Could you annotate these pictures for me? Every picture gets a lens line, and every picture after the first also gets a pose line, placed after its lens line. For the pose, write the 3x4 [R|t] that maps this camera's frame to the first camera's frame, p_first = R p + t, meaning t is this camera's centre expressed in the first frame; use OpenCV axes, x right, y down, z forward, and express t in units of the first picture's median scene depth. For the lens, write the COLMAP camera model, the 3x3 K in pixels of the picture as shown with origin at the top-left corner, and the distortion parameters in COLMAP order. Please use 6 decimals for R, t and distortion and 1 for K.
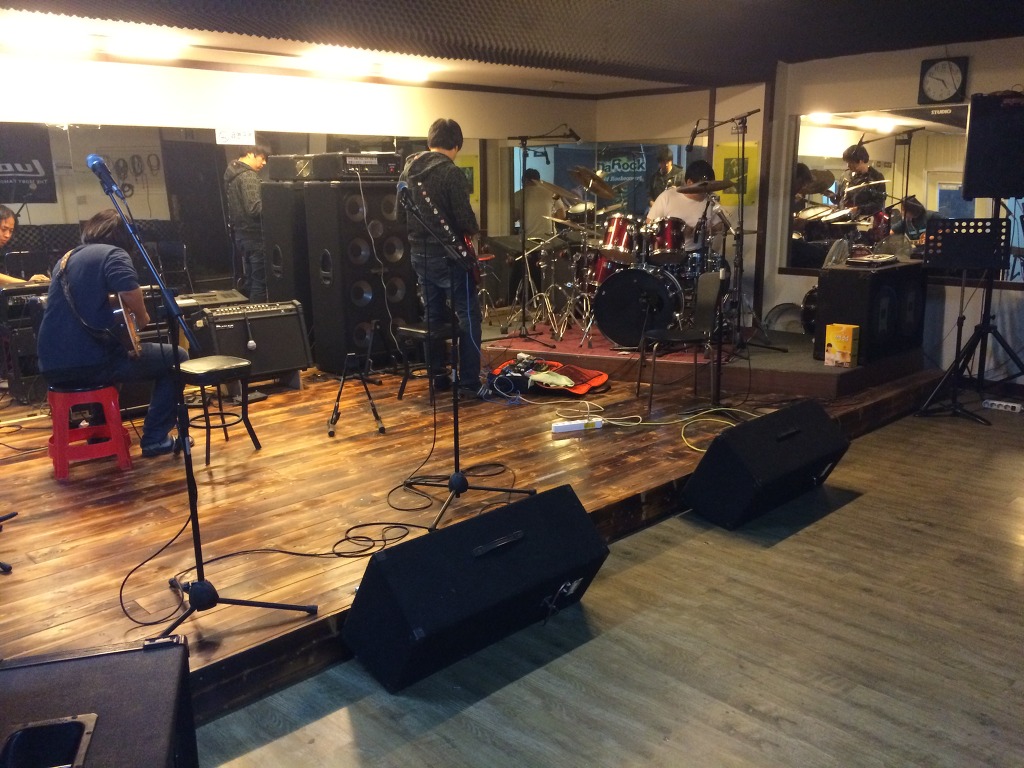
lens RADIAL K [[868.4, 0, 512.0], [0, 868.4, 384.0], [0, 0, 1]] dist [0.090215, -0.141229]
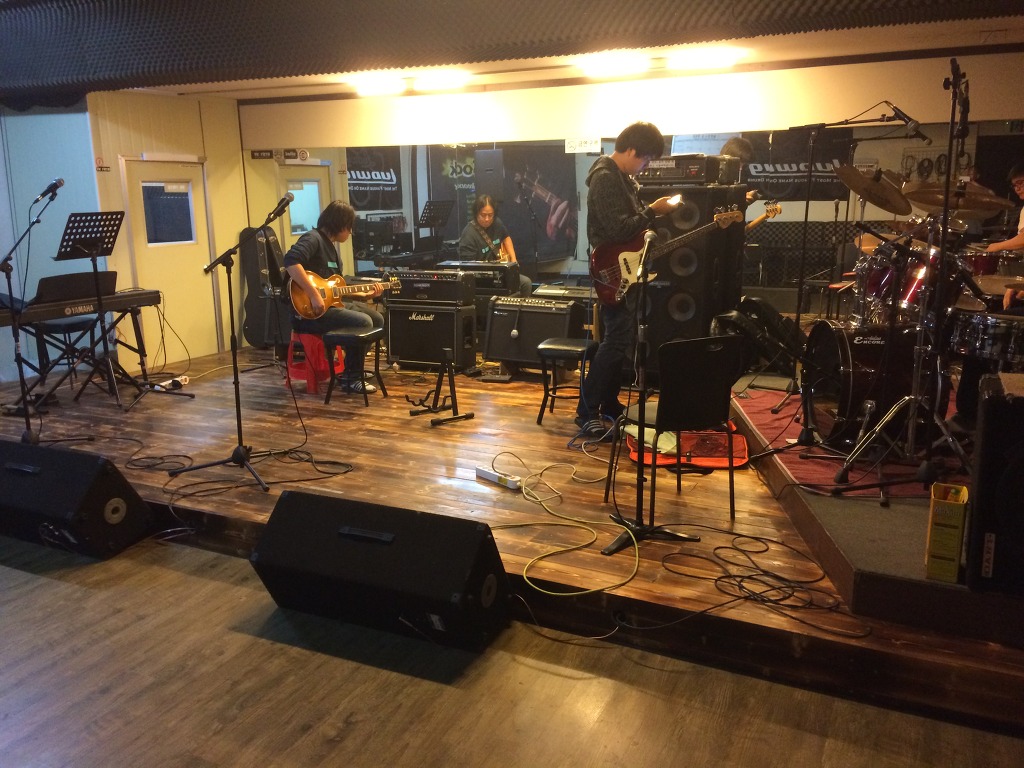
lens RADIAL K [[868.4, 0, 512.0], [0, 868.4, 384.0], [0, 0, 1]] dist [0.090215, -0.141229]
pose [[0.352082, 0.217685, -0.910303, 0.642294], [-0.210219, 0.966121, 0.149725, -0.131522], [0.912056, 0.138647, 0.385916, 0.512637]]
